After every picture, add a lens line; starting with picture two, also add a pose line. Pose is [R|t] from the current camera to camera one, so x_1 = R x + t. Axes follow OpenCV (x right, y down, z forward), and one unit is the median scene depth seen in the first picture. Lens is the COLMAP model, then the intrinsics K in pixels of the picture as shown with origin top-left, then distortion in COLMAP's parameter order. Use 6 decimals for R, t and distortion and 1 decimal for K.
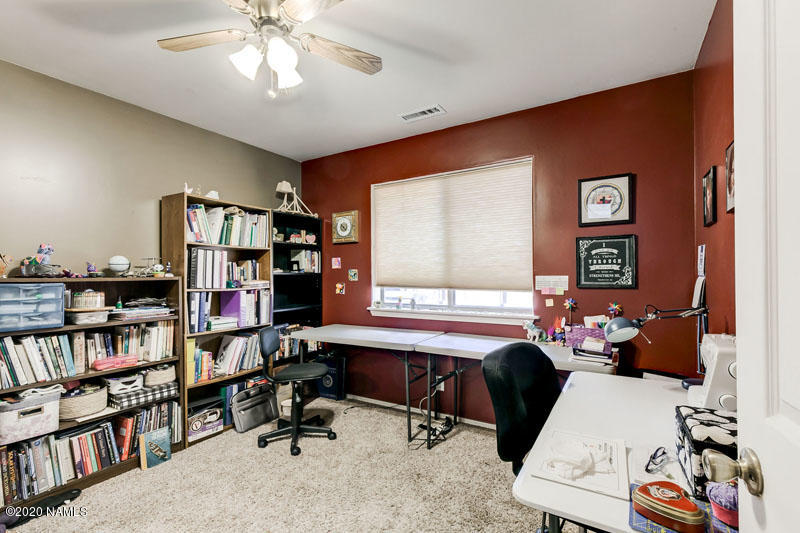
lens RADIAL K [[370.6, 0, 406.4], [0, 370.6, 271.1], [0, 0, 1]] dist [0.003806, 0.000339]
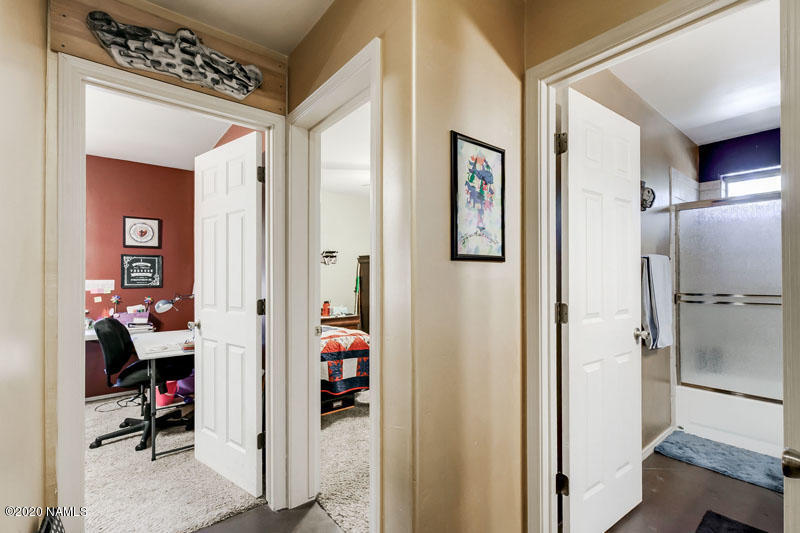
lens RADIAL K [[370.6, 0, 406.0], [0, 370.6, 271.1], [0, 0, 1]] dist [0.003806, 0.000339]
pose [[0.357716, 0.015840, 0.933696, -0.536896], [-0.004530, 0.999874, -0.015227, -0.005647], [-0.933819, 0.001217, 0.357743, -0.614765]]
